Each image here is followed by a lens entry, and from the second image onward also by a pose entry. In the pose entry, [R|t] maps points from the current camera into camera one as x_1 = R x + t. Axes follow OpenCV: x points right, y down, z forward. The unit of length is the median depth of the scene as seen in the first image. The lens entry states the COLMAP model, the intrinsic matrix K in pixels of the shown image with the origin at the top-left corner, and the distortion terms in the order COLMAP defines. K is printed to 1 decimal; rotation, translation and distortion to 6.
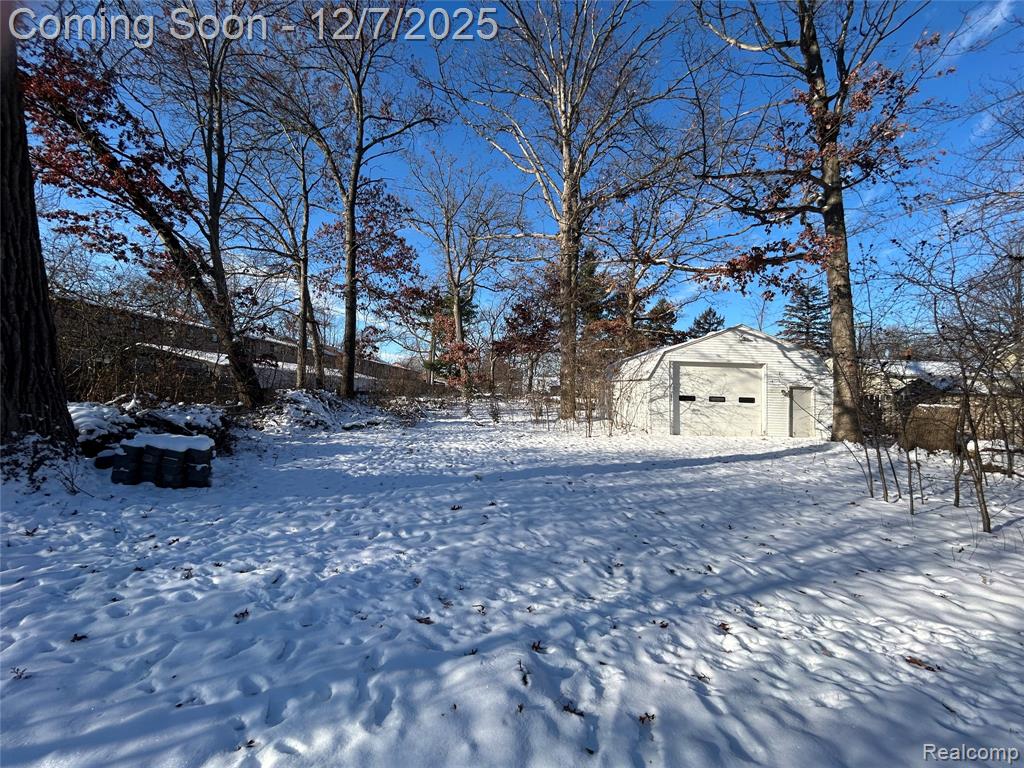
lens RADIAL K [[413.9, 0, 519.4], [0, 413.9, 381.4], [0, 0, 1]] dist [-0.001804, 0.000639]
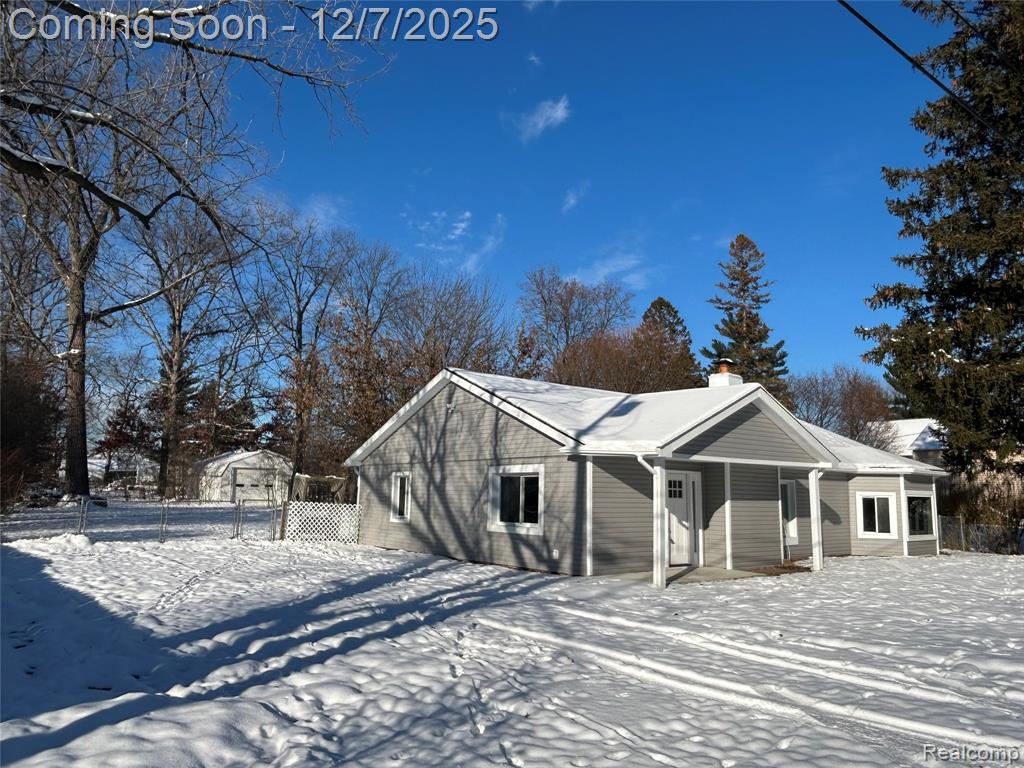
lens RADIAL K [[827.6, 0, 505.9], [0, 827.6, 380.5], [0, 0, 1]] dist [0.098710, 0.006572]
pose [[0.833318, 0.063773, 0.549103, -0.814032], [-0.016321, 0.995729, -0.090875, -0.121579], [-0.552553, 0.066766, 0.830799, -3.232930]]
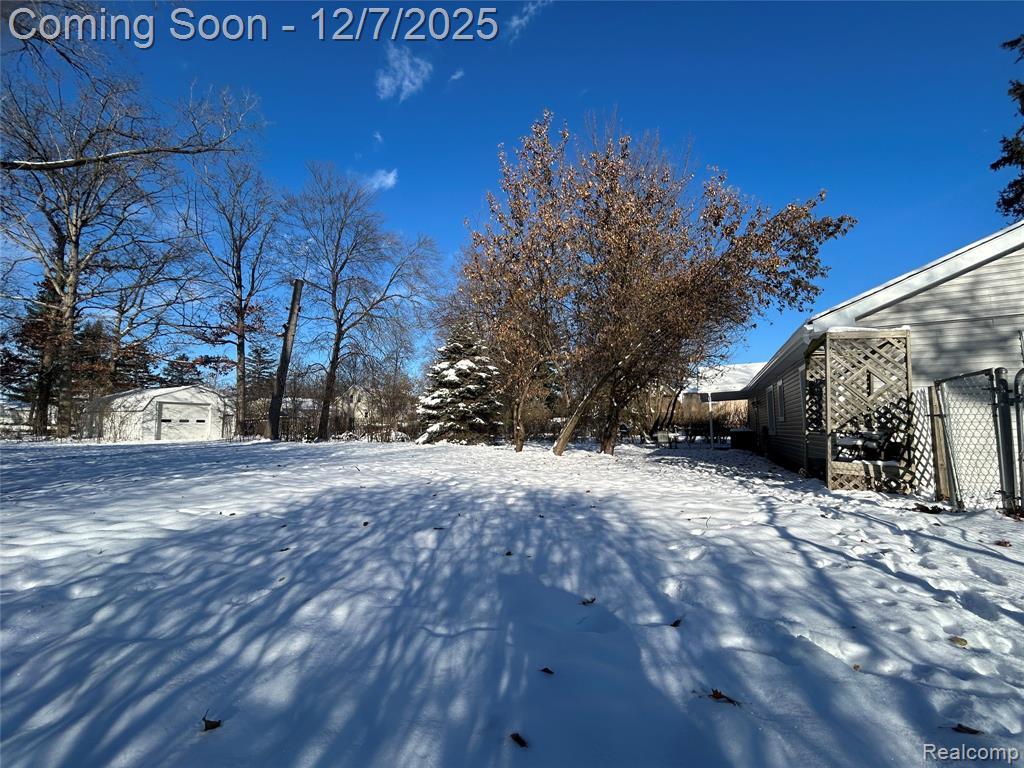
lens RADIAL K [[413.9, 0, 511.0], [0, 413.9, 382.7], [0, 0, 1]] dist [-0.001804, 0.000639]
pose [[0.441048, 0.066251, 0.895035, -0.627762], [-0.002624, 0.997363, -0.072532, -0.000586], [-0.897480, 0.029641, 0.440058, -1.307537]]
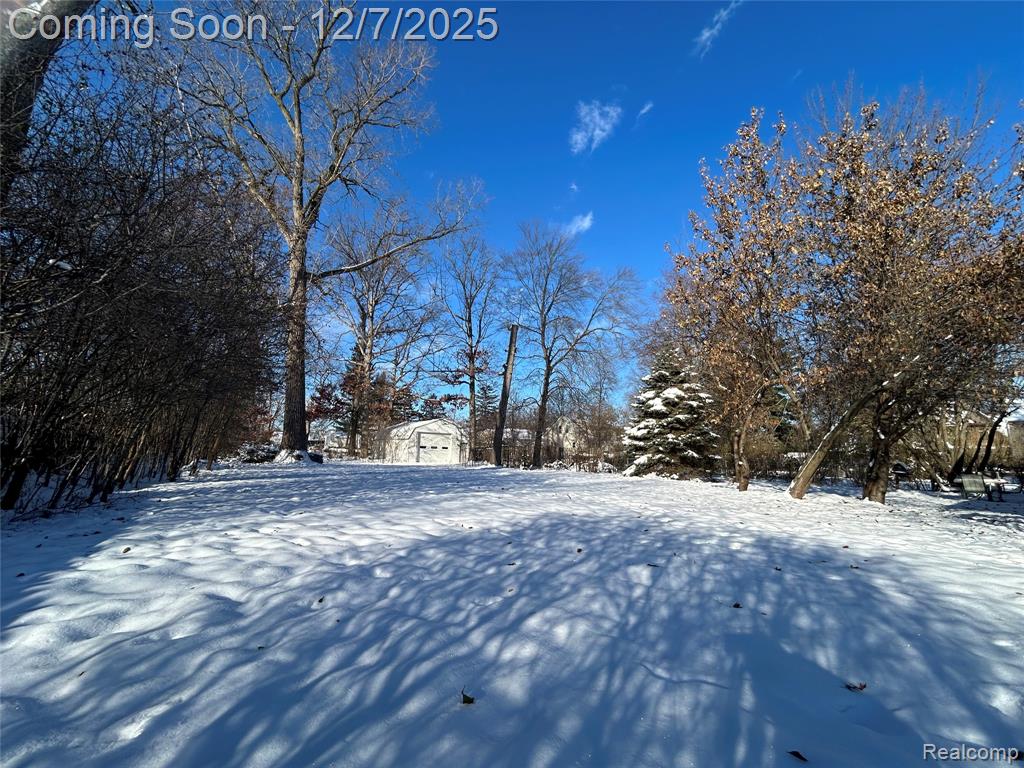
lens RADIAL K [[413.9, 0, 513.5], [0, 413.9, 383.5], [0, 0, 1]] dist [-0.001804, 0.000639]
pose [[0.804460, 0.096855, 0.586057, -0.634803], [-0.017675, 0.990083, -0.139364, -0.000279], [-0.593744, 0.101754, 0.798194, -1.310694]]
